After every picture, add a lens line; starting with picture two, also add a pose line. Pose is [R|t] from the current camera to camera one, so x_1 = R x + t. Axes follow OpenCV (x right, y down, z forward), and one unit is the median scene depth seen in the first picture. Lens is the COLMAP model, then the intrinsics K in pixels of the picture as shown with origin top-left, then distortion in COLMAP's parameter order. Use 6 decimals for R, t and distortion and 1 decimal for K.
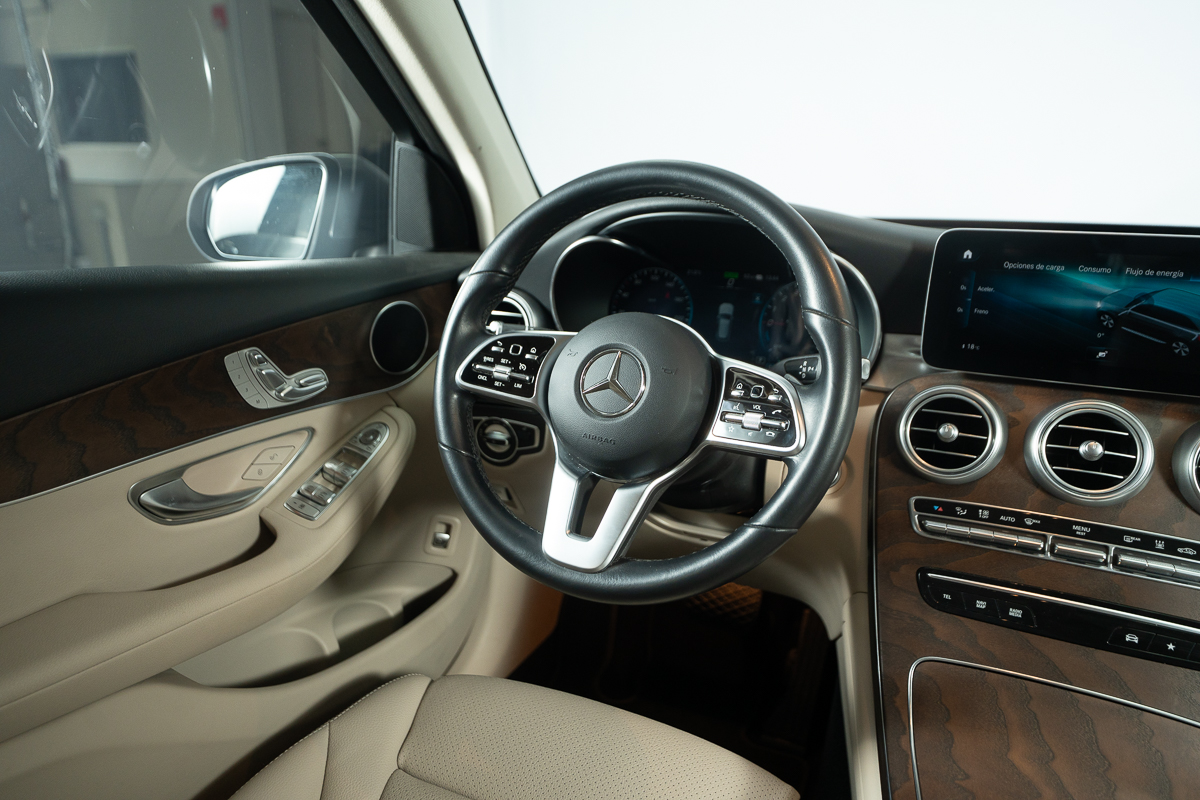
lens RADIAL K [[775.3, 0, 600.0], [0, 775.3, 400.0], [0, 0, 1]] dist [0.017409, 0.003401]
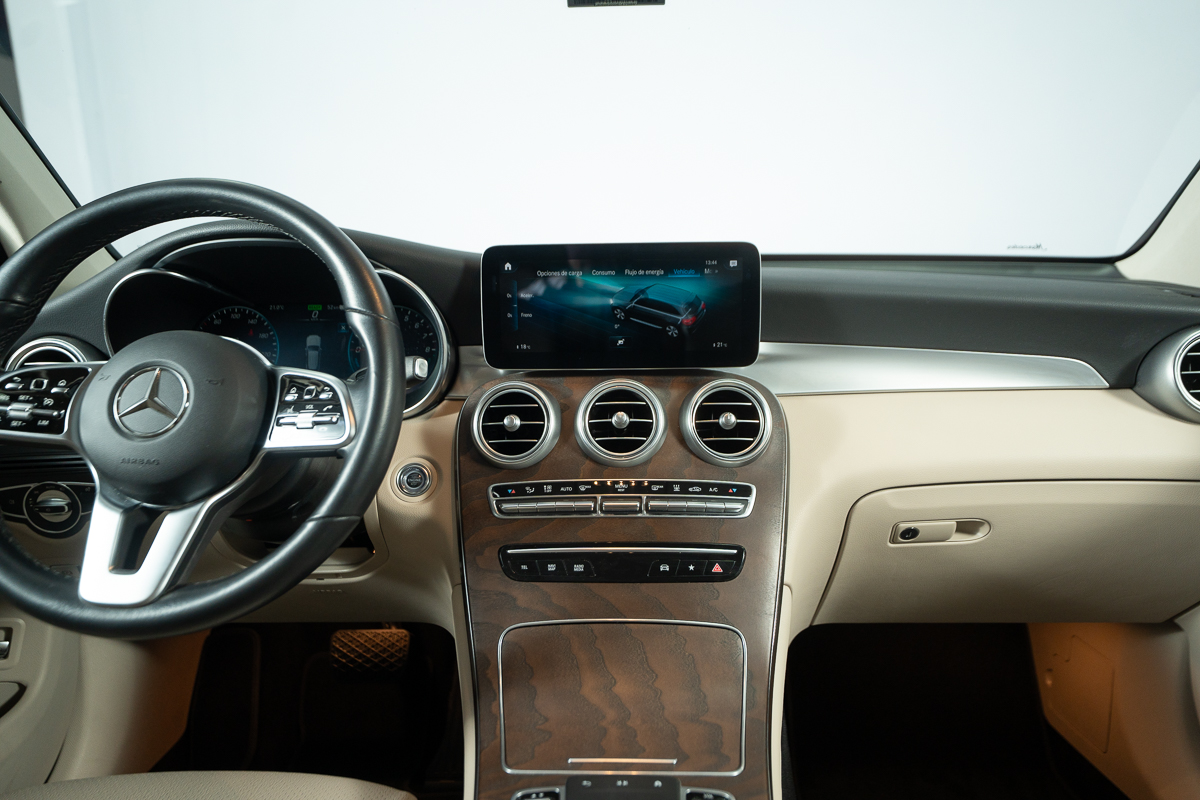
lens RADIAL K [[775.3, 0, 600.0], [0, 775.3, 400.0], [0, 0, 1]] dist [0.017409, 0.003401]
pose [[0.917065, -0.096654, 0.386847, 0.141135], [0.137767, 0.987234, -0.079930, 0.120291], [-0.374183, 0.126595, 0.918673, -0.074678]]
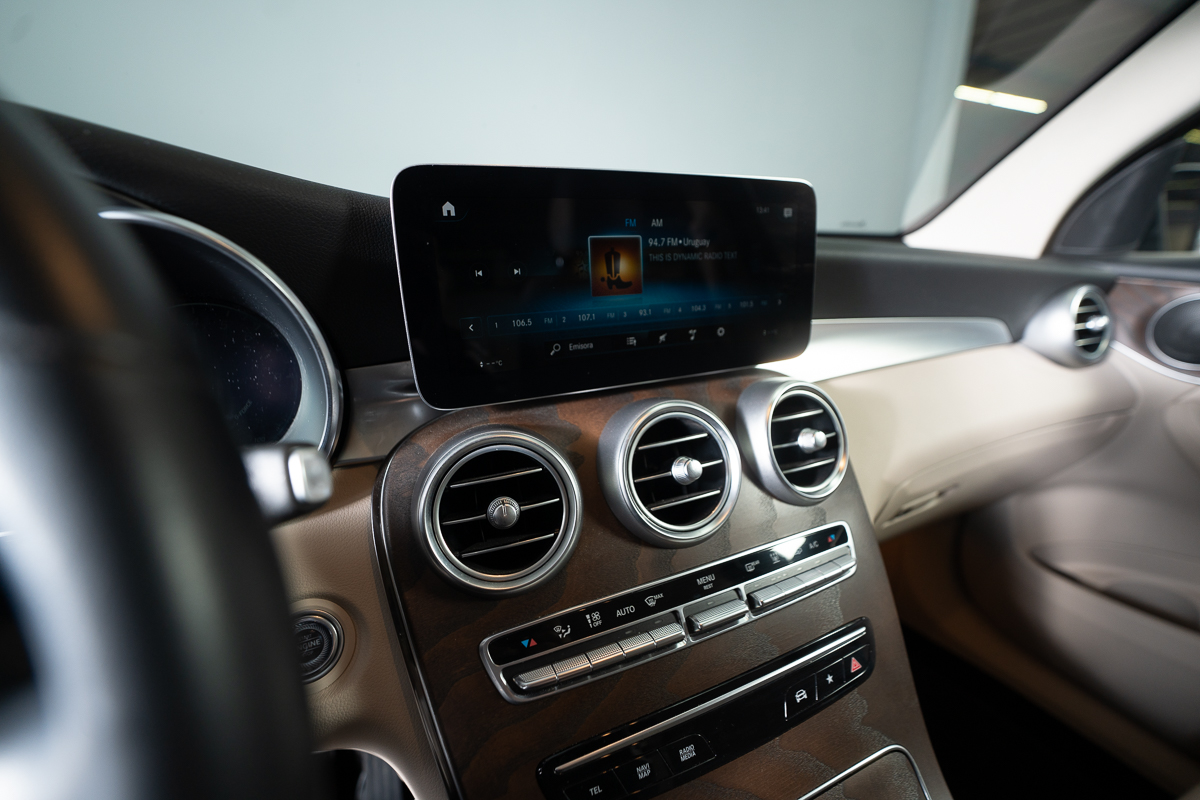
lens RADIAL K [[489.8, 0, 600.0], [0, 489.8, 400.0], [0, 0, 1]] dist [-0.038200, -0.000015]
pose [[0.656903, -0.244804, 0.713126, 0.263148], [0.251354, 0.962821, 0.098983, -0.059825], [-0.710844, 0.114225, 0.694012, 0.710108]]
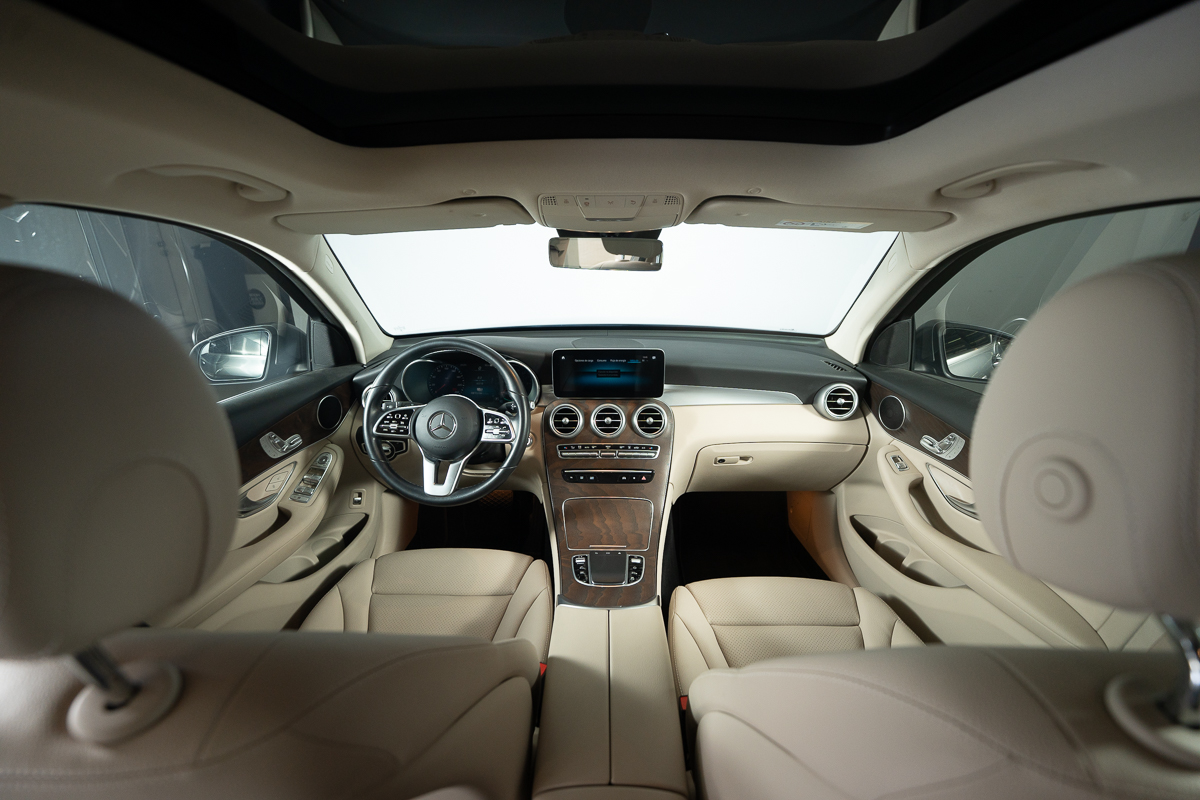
lens RADIAL K [[484.6, 0, 600.0], [0, 484.6, 400.0], [0, 0, 1]] dist [-0.023865, -0.000015]
pose [[0.912270, -0.148206, 0.381836, -0.105337], [0.132122, 0.988887, 0.068167, -0.142500], [-0.387695, -0.011738, 0.921713, -0.702410]]
